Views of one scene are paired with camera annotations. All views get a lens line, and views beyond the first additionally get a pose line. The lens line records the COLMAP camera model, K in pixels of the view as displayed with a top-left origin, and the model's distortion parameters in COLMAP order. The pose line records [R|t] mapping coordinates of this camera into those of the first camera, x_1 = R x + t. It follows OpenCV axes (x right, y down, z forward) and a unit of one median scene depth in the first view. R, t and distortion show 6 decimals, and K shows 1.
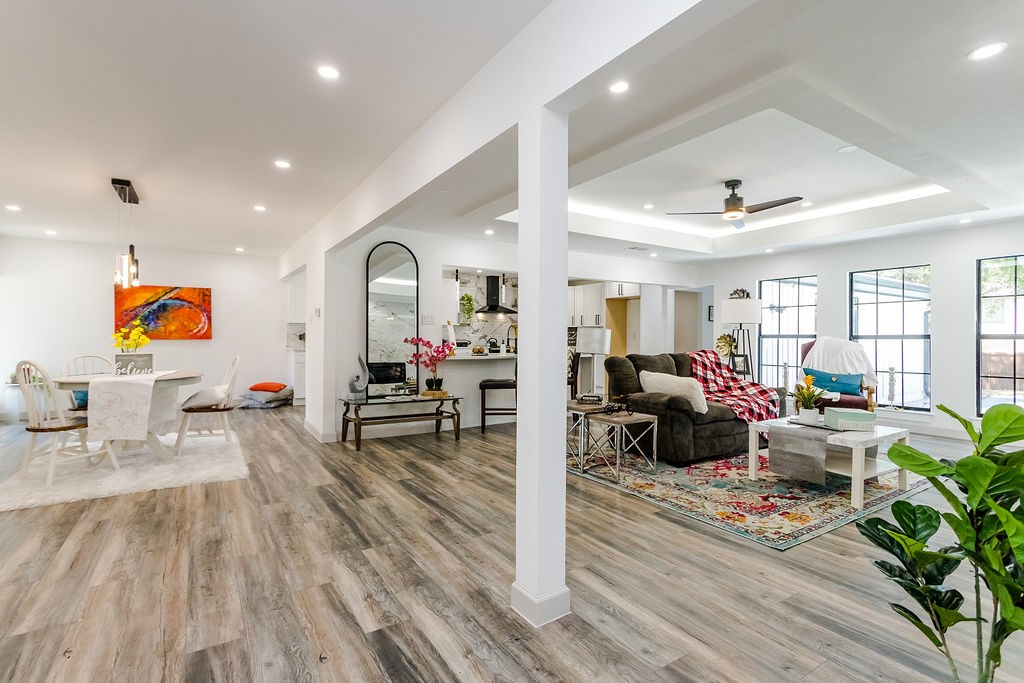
lens RADIAL K [[486.4, 0, 510.2], [0, 486.4, 336.9], [0, 0, 1]] dist [-0.002110, 0.003257]
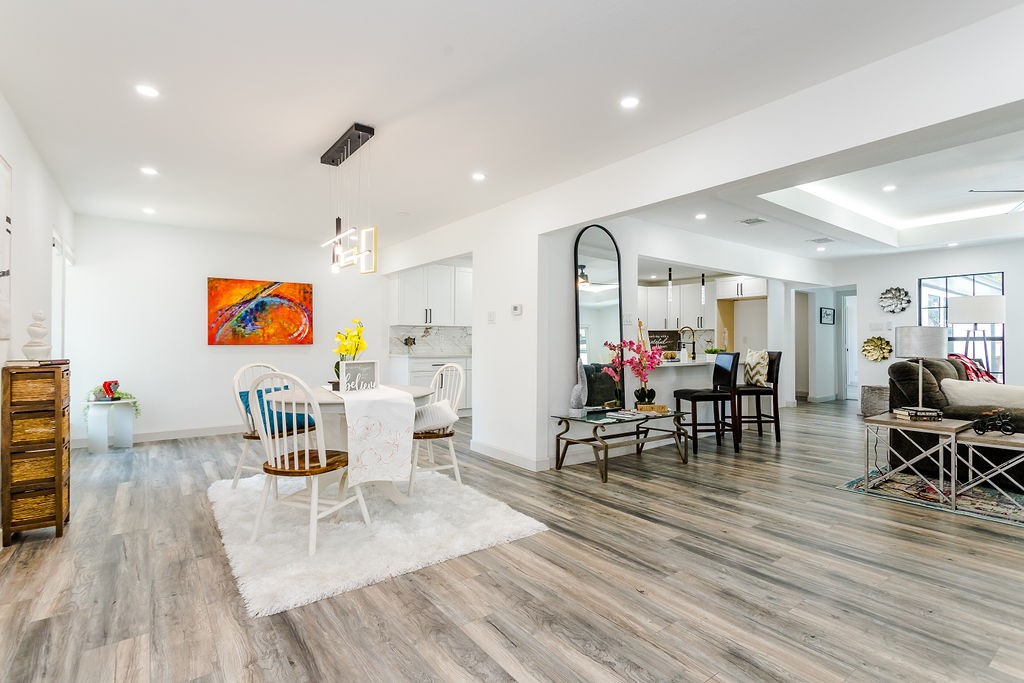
lens RADIAL K [[486.4, 0, 509.5], [0, 486.4, 338.4], [0, 0, 1]] dist [-0.002110, 0.003257]
pose [[0.997738, -0.002980, 0.067159, -0.547214], [0.003565, 0.999957, -0.008592, 0.004782], [-0.067130, 0.008812, 0.997705, 0.220981]]
